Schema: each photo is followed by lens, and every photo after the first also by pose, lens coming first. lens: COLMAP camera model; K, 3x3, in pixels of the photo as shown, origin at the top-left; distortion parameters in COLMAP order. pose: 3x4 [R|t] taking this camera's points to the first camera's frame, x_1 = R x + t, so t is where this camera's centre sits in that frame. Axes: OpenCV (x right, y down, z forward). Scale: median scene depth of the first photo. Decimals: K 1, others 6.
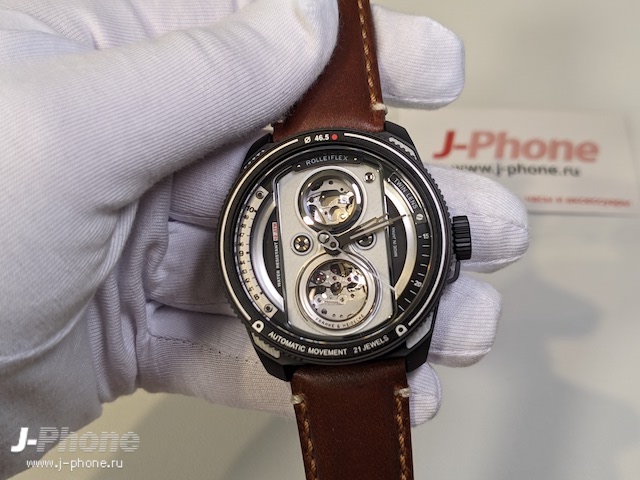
lens RADIAL K [[957.6, 0, 323.1], [0, 957.6, 239.7], [0, 0, 1]] dist [-0.133506, 0.000000]
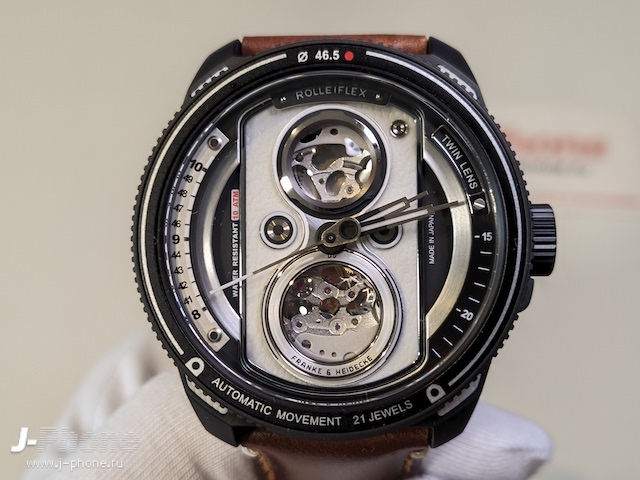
lens RADIAL K [[957.6, 0, 320.2], [0, 957.6, 239.7], [0, 0, 1]] dist [-0.133506, 0.000000]
pose [[0.995485, 0.077920, 0.054201, -0.028439], [-0.082567, 0.992554, 0.089552, -0.046168], [-0.046820, -0.093623, 0.994506, 0.405758]]
